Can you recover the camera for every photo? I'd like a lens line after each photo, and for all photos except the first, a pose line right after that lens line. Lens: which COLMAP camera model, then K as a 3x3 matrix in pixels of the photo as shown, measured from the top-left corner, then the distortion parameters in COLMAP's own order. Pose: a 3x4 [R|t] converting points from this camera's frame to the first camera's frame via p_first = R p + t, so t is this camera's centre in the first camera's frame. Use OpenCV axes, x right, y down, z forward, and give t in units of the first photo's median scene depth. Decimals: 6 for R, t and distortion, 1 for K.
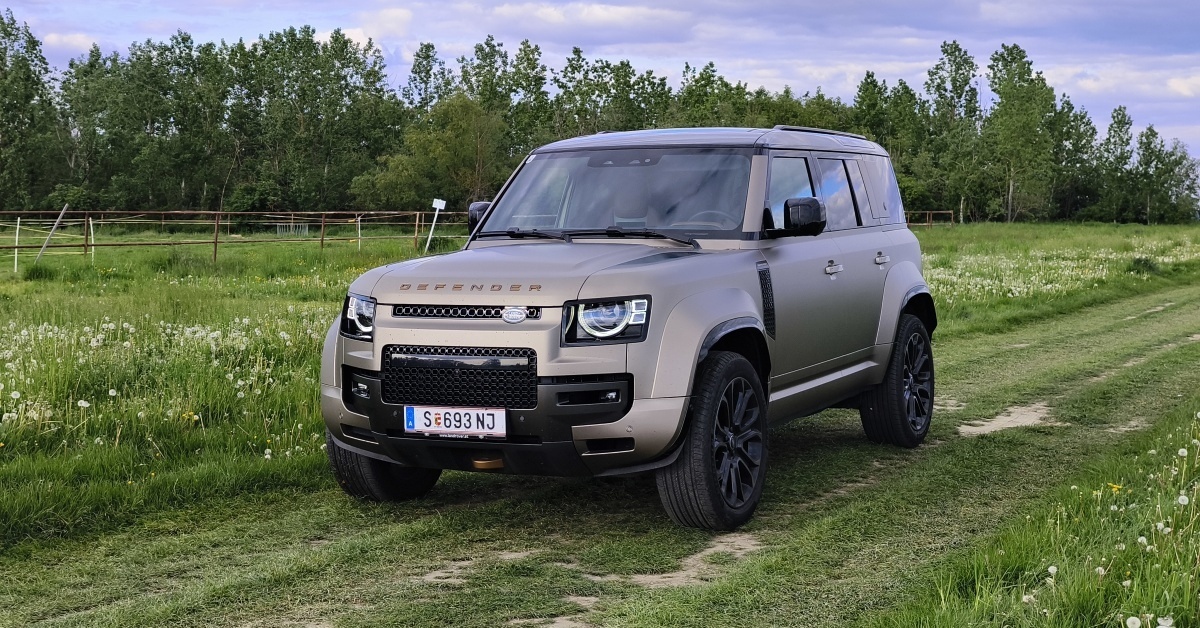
lens RADIAL K [[1665.6, 0, 600.0], [0, 1665.6, 314.0], [0, 0, 1]] dist [0.092283, -0.038651]
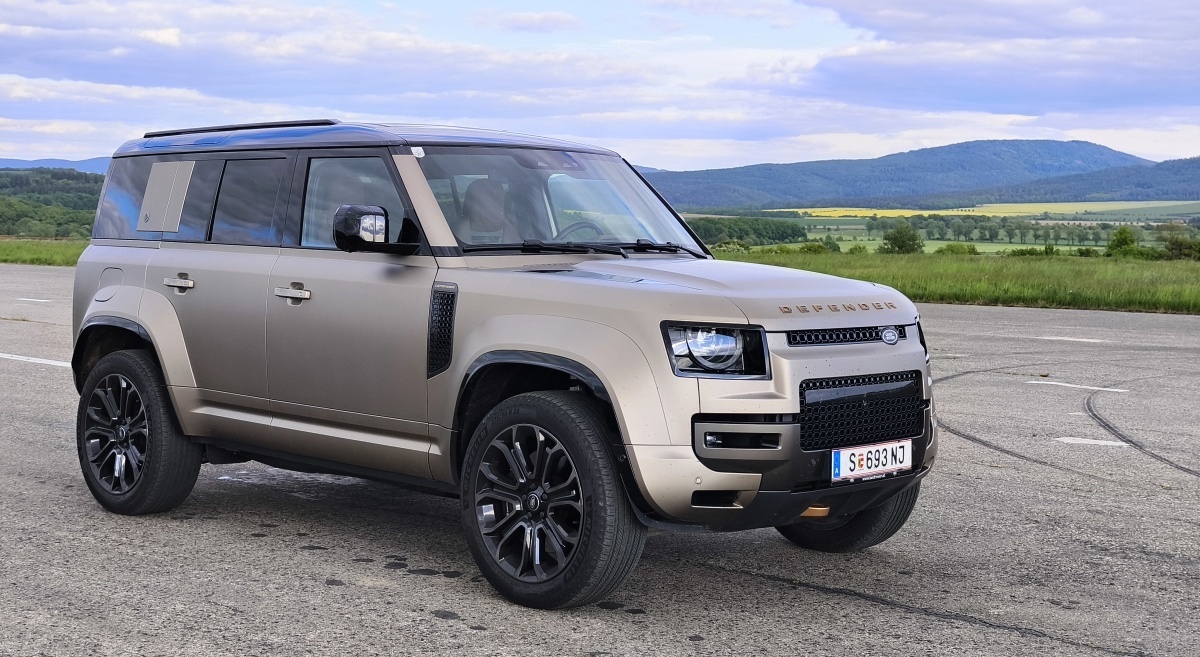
lens RADIAL K [[1708.9, 0, 600.0], [0, 1708.9, 328.5], [0, 0, 1]] dist [-0.010551, -2.259278]
pose [[0.342569, -0.032863, 0.938918, -0.955592], [0.049067, 0.998650, 0.017051, -0.026341], [-0.938210, 0.040228, 0.343719, 0.811952]]
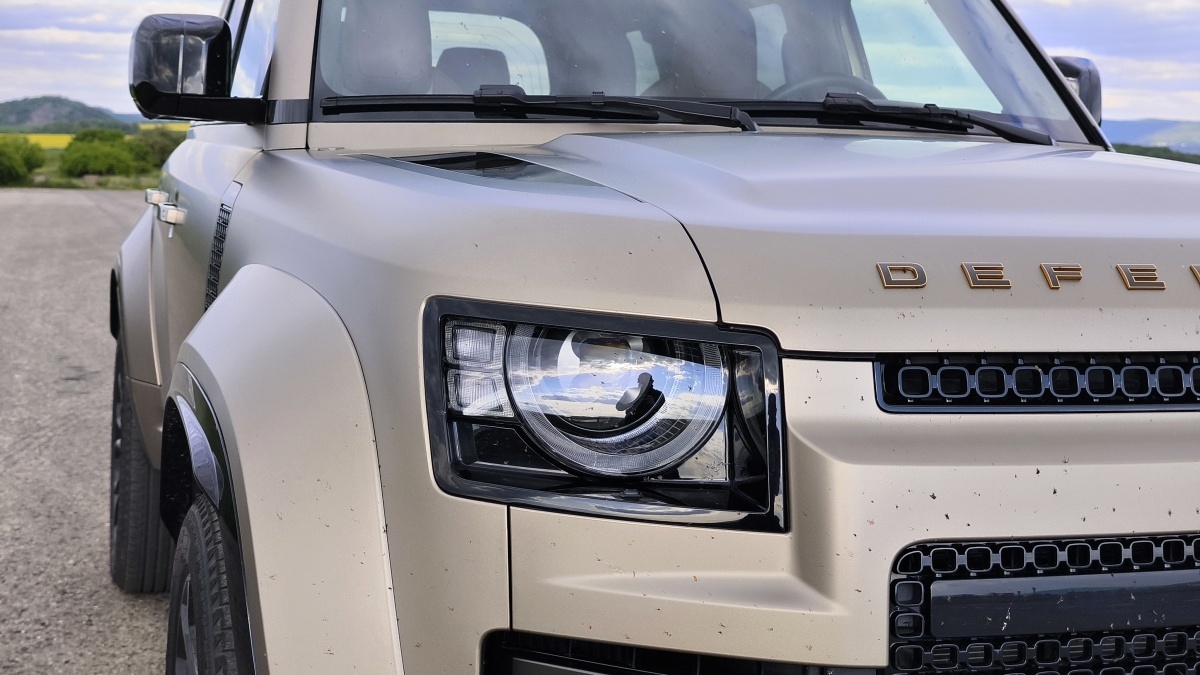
lens RADIAL K [[1755.5, 0, 600.0], [0, 1755.5, 337.5], [0, 0, 1]] dist [0.180991, -1.222453]
pose [[0.726953, -0.031992, 0.685942, -0.318592], [0.013312, 0.999383, 0.032503, -0.016775], [-0.686558, -0.014497, 0.726930, 0.868489]]
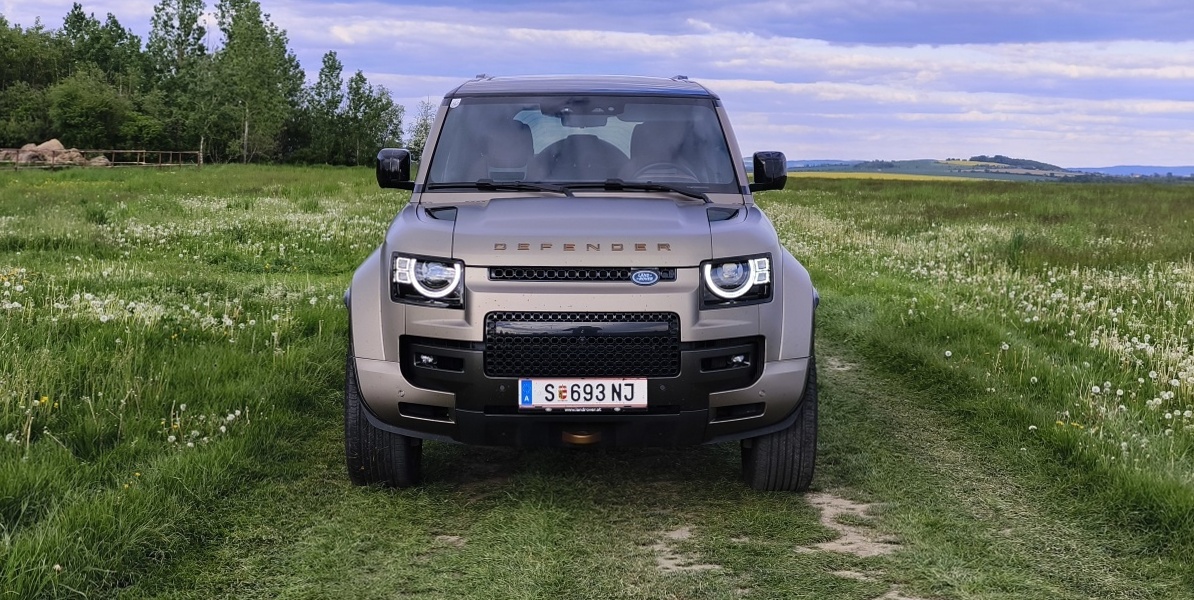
lens RADIAL K [[1689.8, 0, 597.0], [0, 1689.8, 300.0], [0, 0, 1]] dist [-0.013722, 0.000148]
pose [[0.892549, -0.024653, 0.450276, -0.489167], [0.012703, 0.999483, 0.029542, -0.014199], [-0.450772, -0.020647, 0.892400, 0.167445]]
